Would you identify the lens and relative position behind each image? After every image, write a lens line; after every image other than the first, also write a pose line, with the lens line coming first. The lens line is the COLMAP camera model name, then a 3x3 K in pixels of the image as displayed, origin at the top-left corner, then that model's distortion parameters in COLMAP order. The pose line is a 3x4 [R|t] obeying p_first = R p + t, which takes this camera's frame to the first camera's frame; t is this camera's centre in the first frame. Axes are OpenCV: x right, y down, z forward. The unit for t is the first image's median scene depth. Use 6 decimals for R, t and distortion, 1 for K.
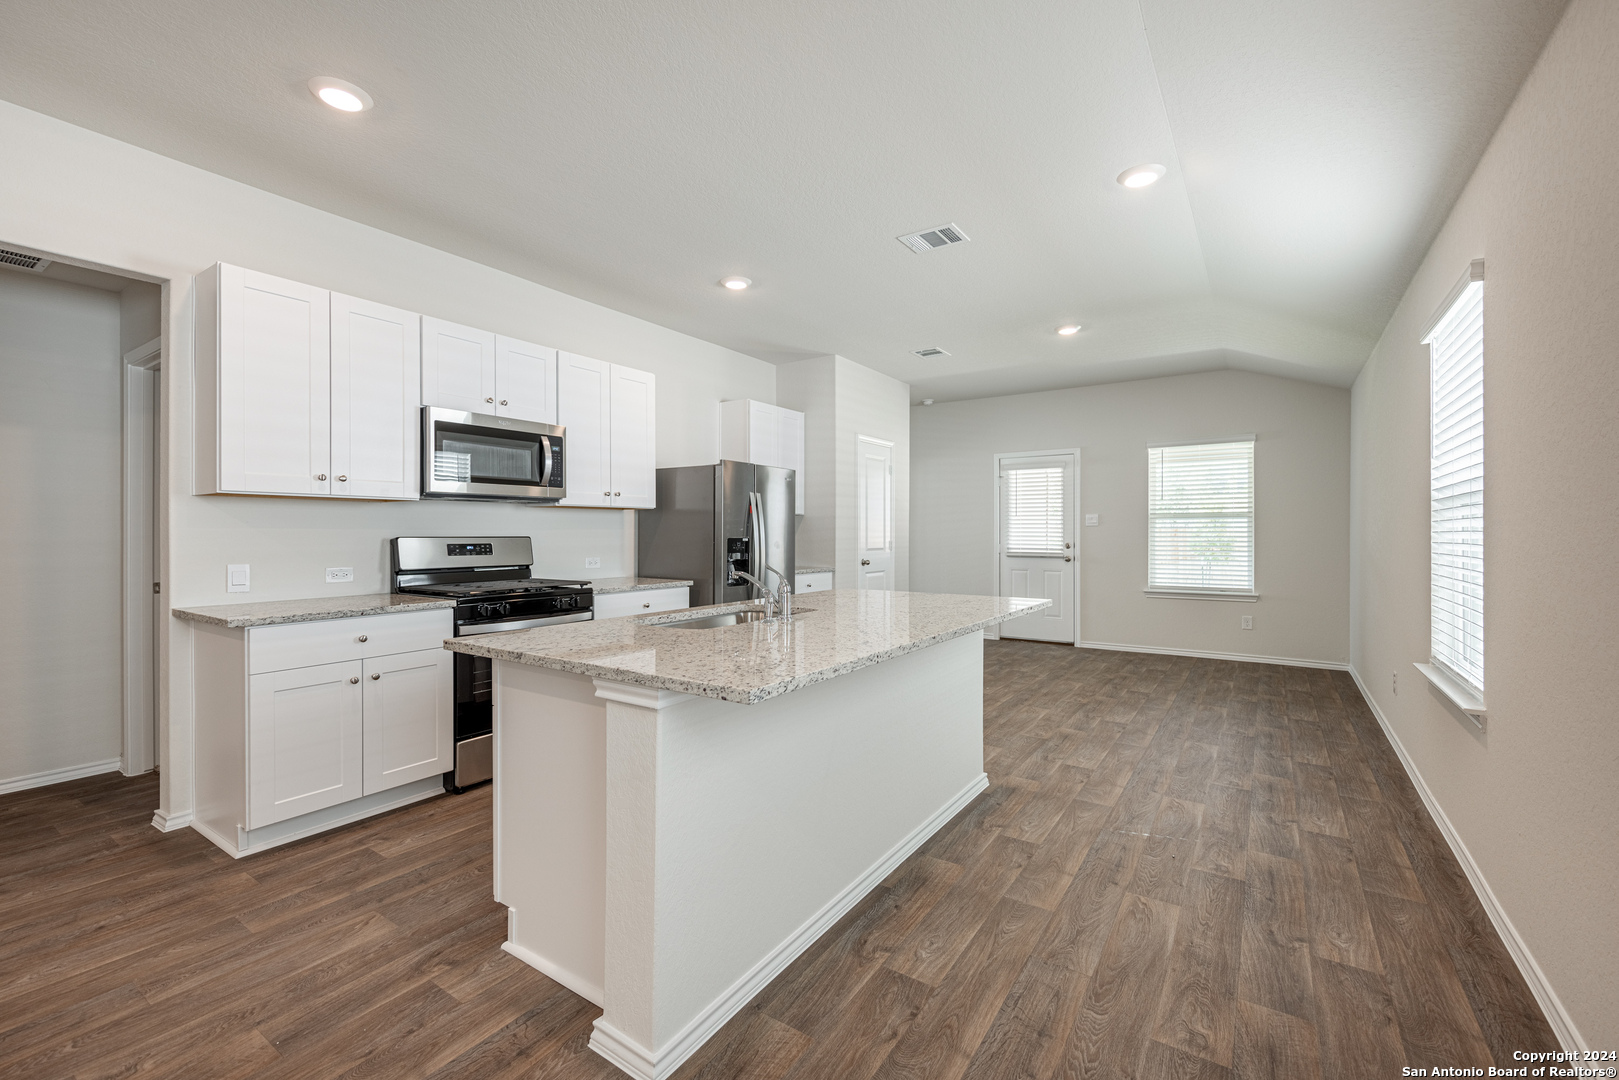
lens RADIAL K [[673.8, 0, 809.5], [0, 673.8, 534.8], [0, 0, 1]] dist [0.000366, -0.000306]
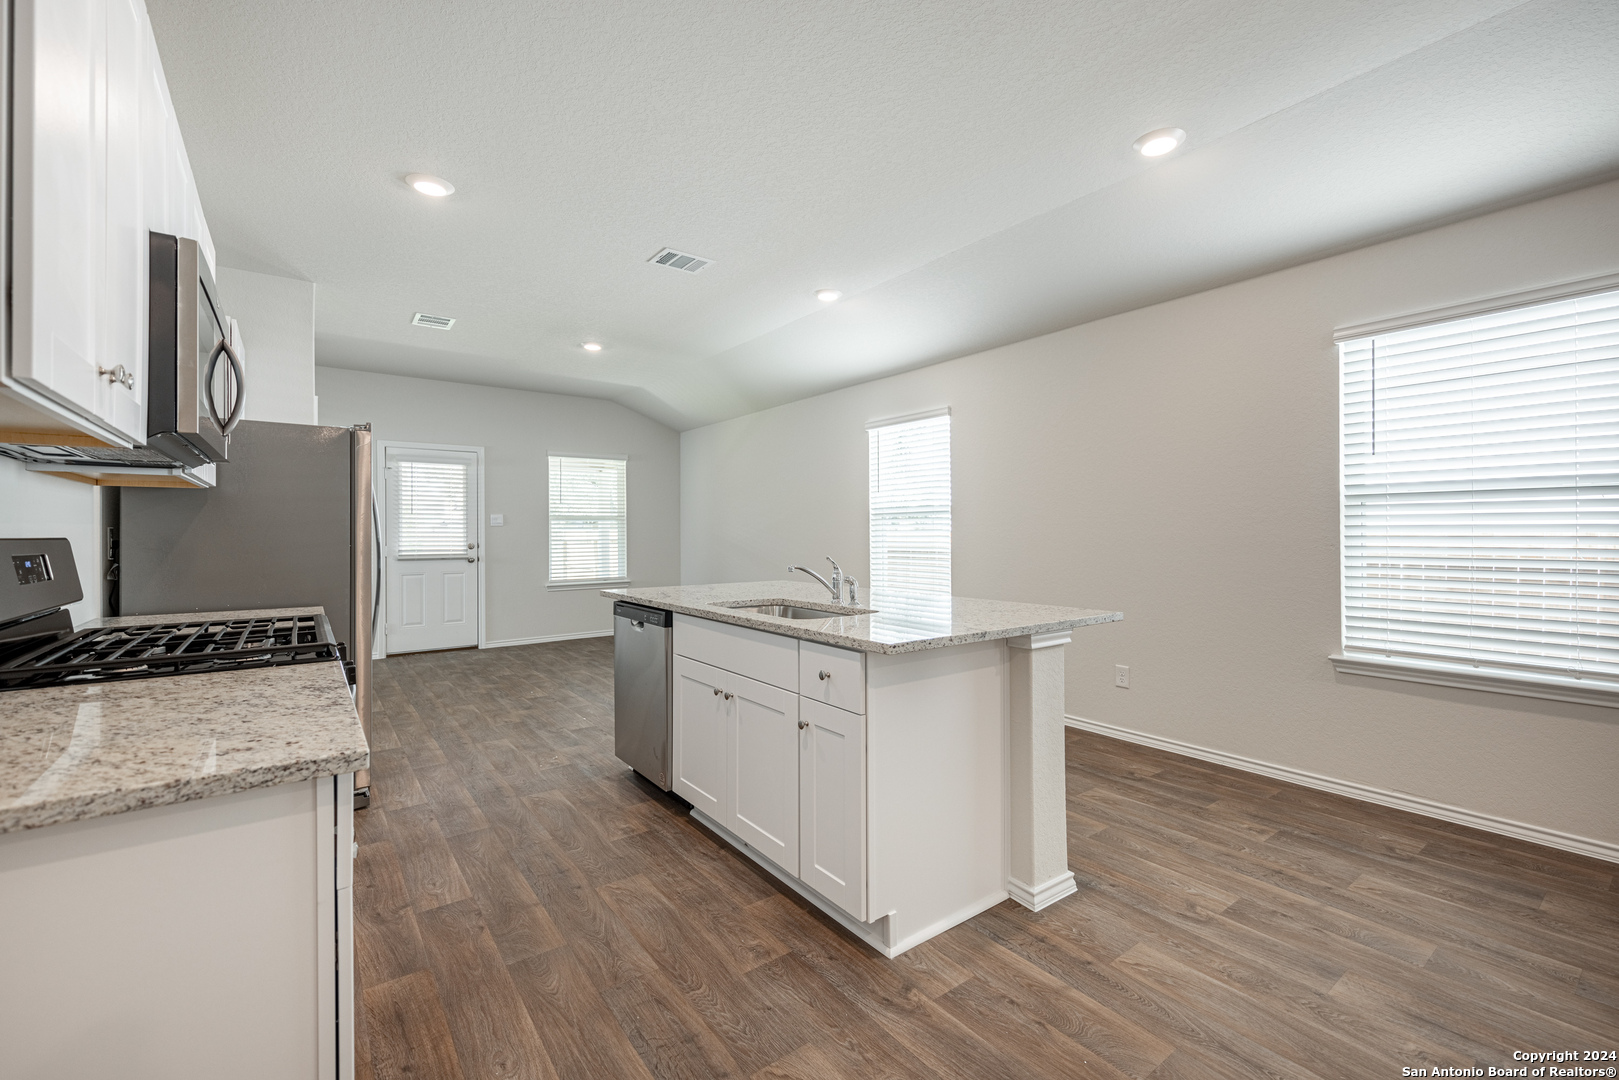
lens RADIAL K [[687.6, 0, 808.1], [0, 687.6, 530.5], [0, 0, 1]] dist [0.002191, -0.000046]
pose [[0.332763, 0.004044, 0.943002, -0.432950], [0.005330, 0.999967, -0.006169, 0.002450], [-0.942995, 0.007080, 0.332730, 0.237548]]
